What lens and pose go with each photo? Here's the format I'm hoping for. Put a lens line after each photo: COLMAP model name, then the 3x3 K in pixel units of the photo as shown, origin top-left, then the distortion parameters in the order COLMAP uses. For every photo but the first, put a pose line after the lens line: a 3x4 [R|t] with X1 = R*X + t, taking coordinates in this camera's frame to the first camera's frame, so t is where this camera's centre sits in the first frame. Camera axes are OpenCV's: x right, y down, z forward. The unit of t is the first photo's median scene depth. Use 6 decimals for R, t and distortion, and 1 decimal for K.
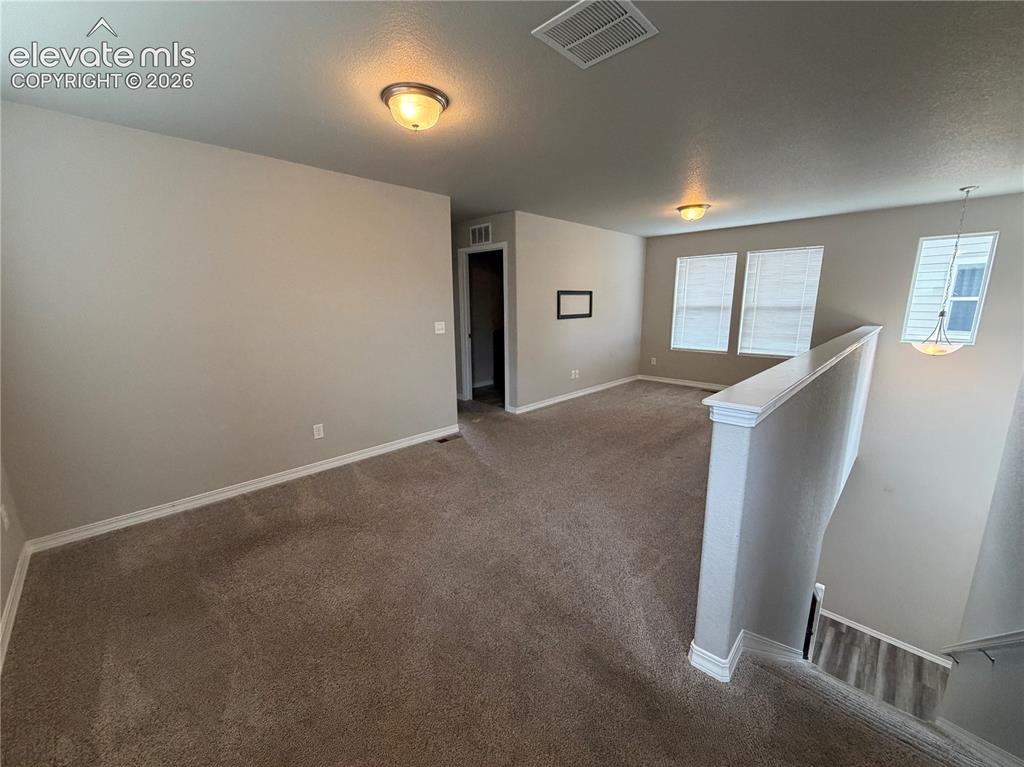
lens RADIAL K [[406.5, 0, 514.2], [0, 406.5, 382.0], [0, 0, 1]] dist [-0.000892, 0.000088]
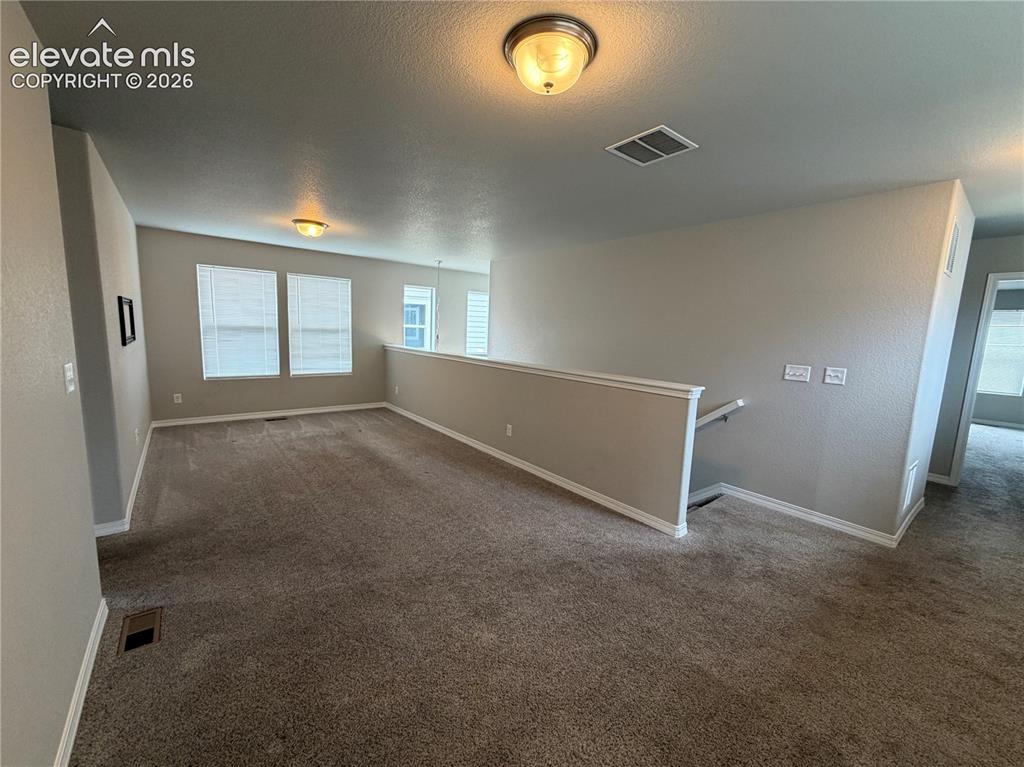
lens RADIAL K [[406.5, 0, 508.4], [0, 406.5, 381.7], [0, 0, 1]] dist [-0.000892, 0.000088]
pose [[0.130530, -0.113385, 0.984939, -0.363554], [0.153244, 0.983808, 0.092946, -0.070683], [-0.979530, 0.138804, 0.145792, 0.373146]]
